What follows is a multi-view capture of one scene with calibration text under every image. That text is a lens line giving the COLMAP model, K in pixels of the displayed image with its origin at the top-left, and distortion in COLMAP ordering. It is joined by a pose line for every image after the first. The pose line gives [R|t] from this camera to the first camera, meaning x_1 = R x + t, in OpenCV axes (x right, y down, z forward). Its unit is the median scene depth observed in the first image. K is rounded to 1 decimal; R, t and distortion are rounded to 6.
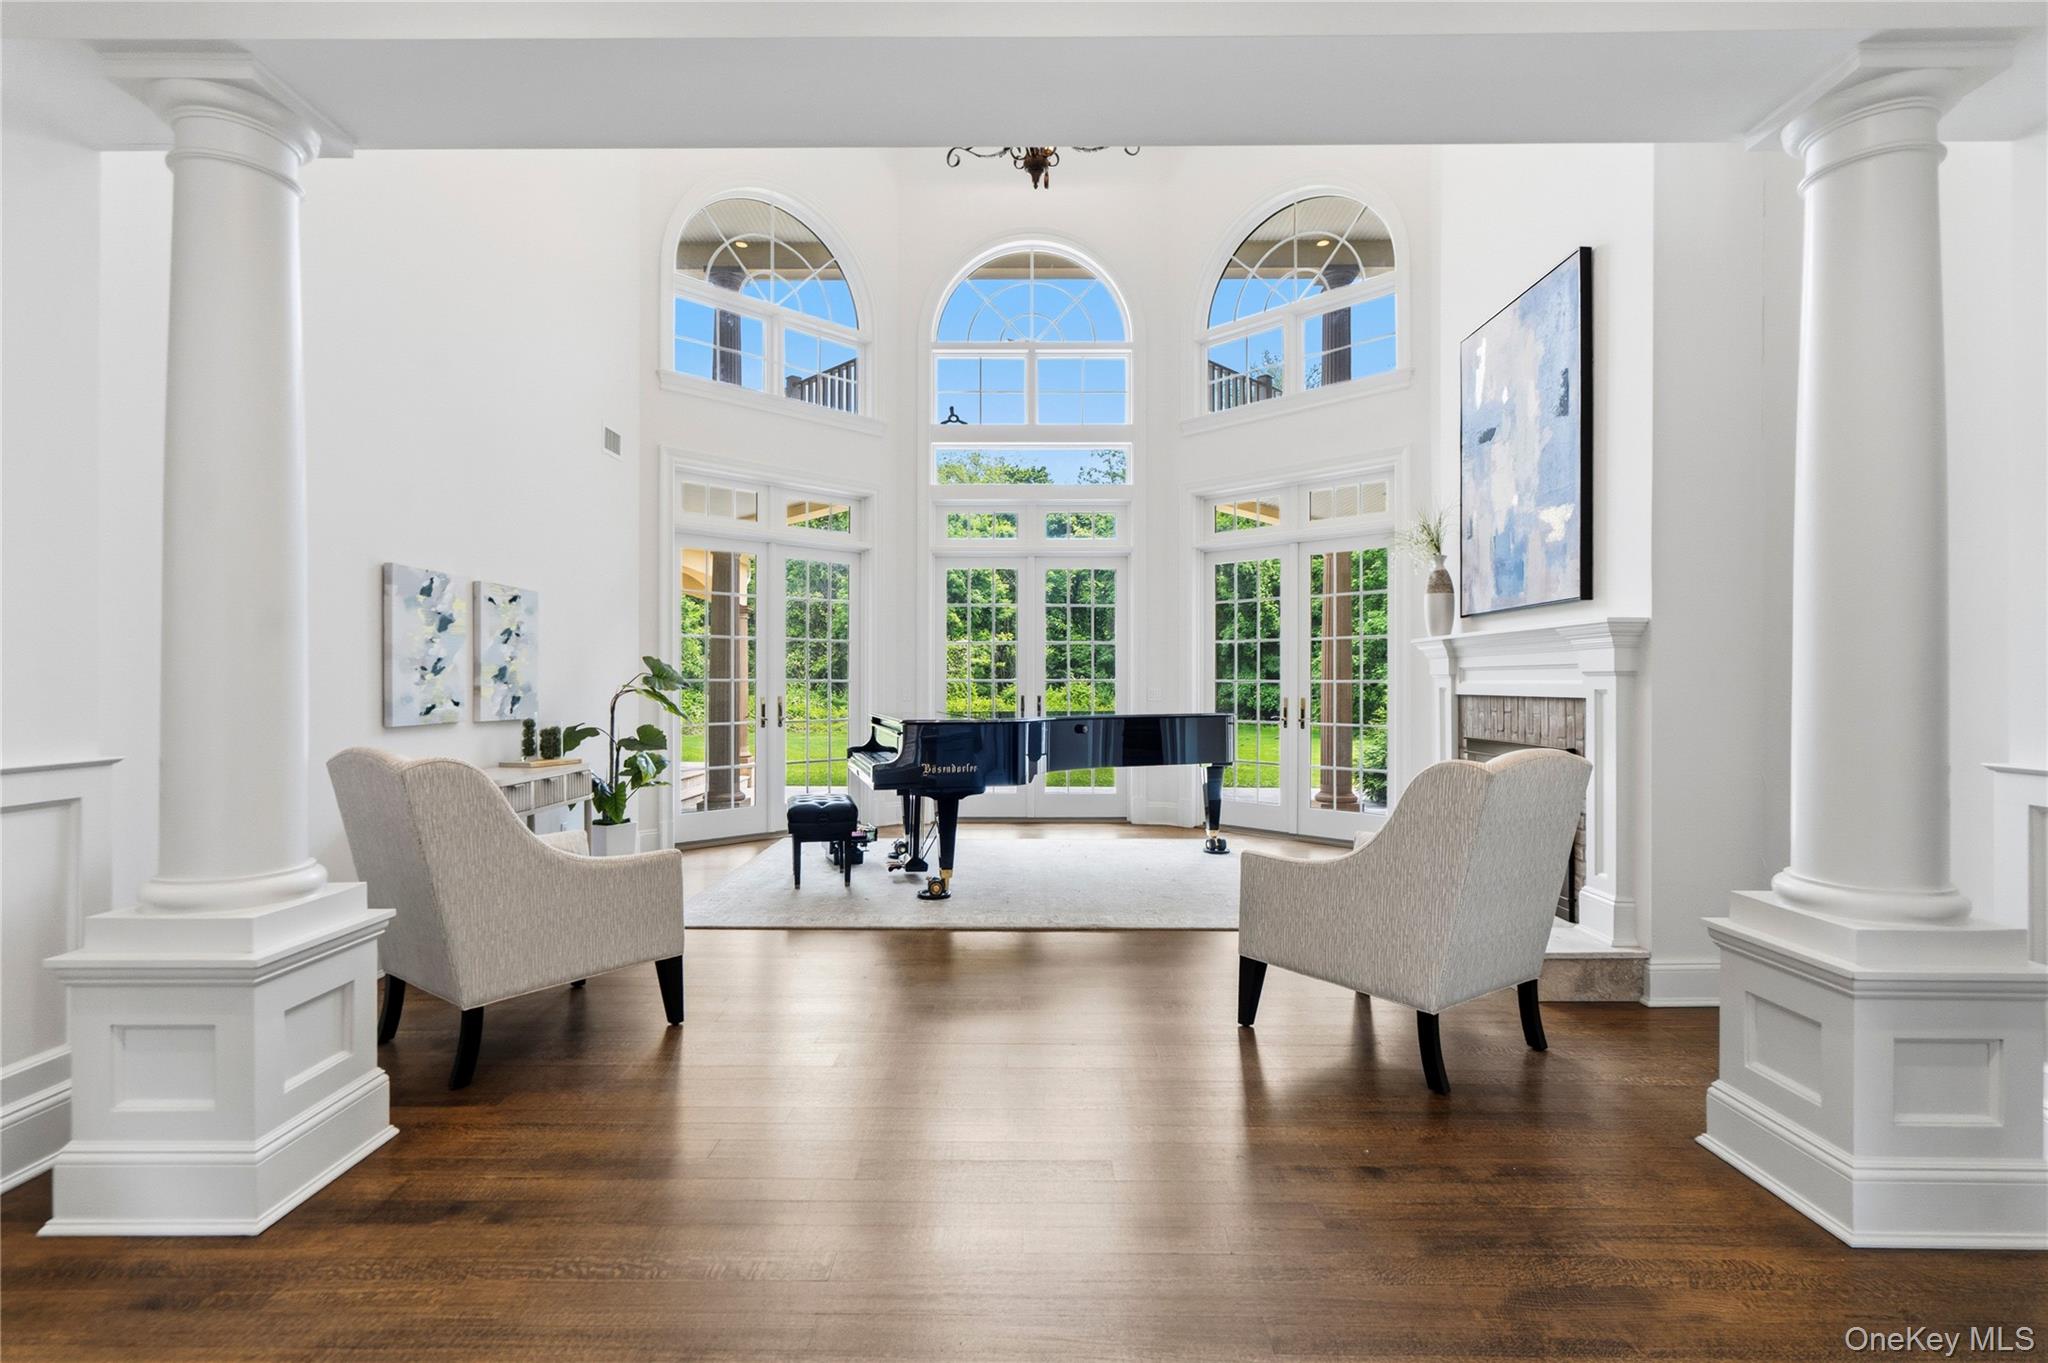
lens RADIAL K [[950.3, 0, 1009.5], [0, 950.3, 701.5], [0, 0, 1]] dist [0.000706, 0.000699]
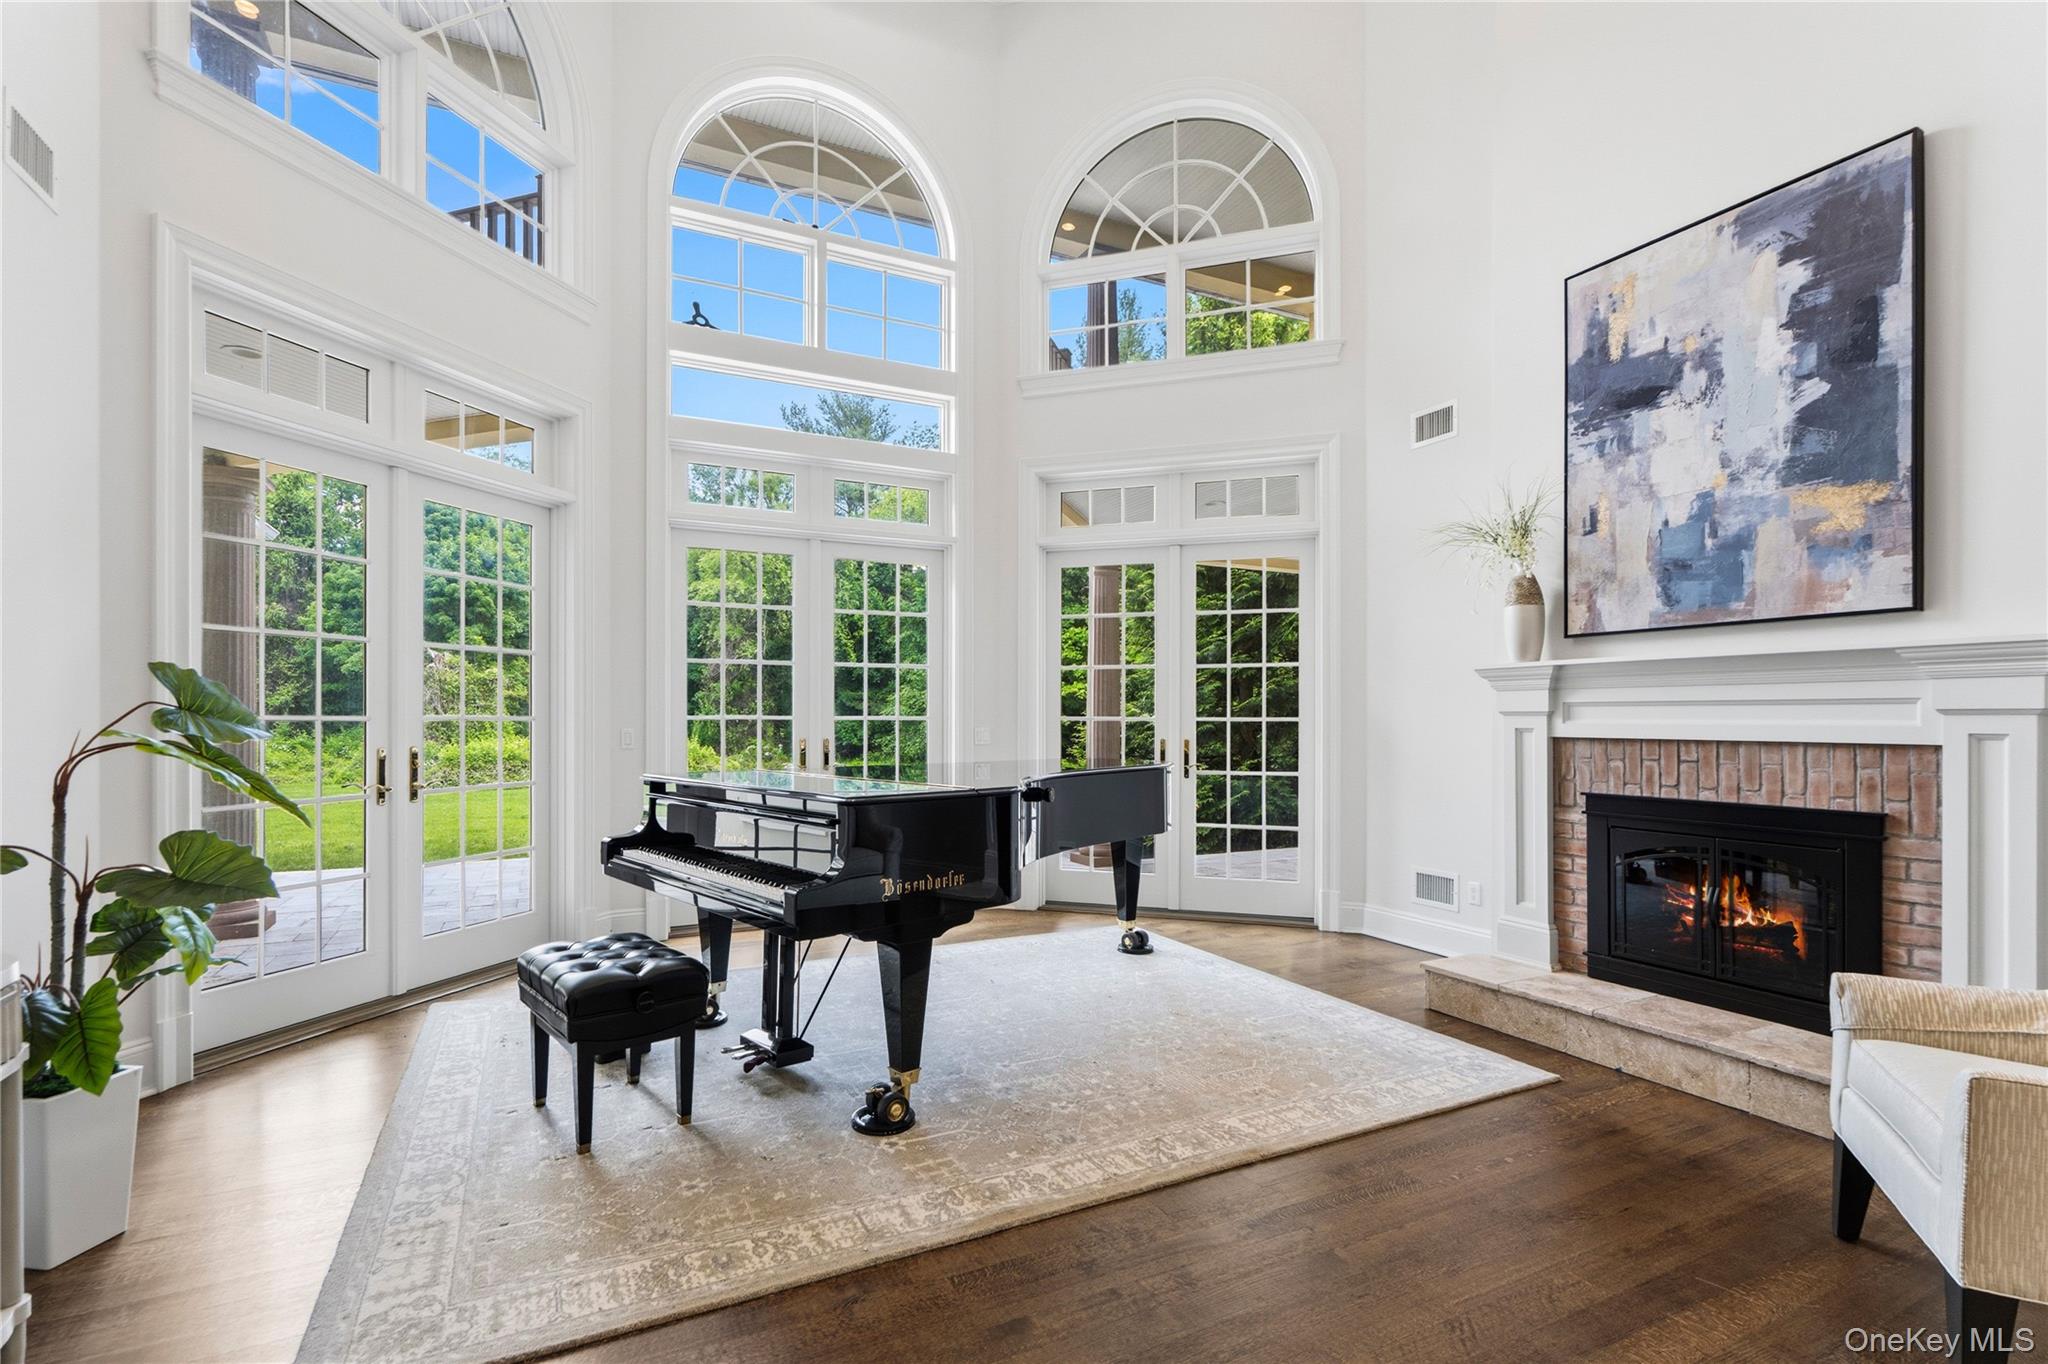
lens RADIAL K [[948.3, 0, 1020.4], [0, 948.3, 731.9], [0, 0, 1]] dist [-0.001502, 0.000723]
pose [[0.891046, -0.006757, 0.453863, -0.219088], [0.008476, 0.999963, -0.001754, -0.012040], [-0.453834, 0.005410, 0.891070, 0.426294]]
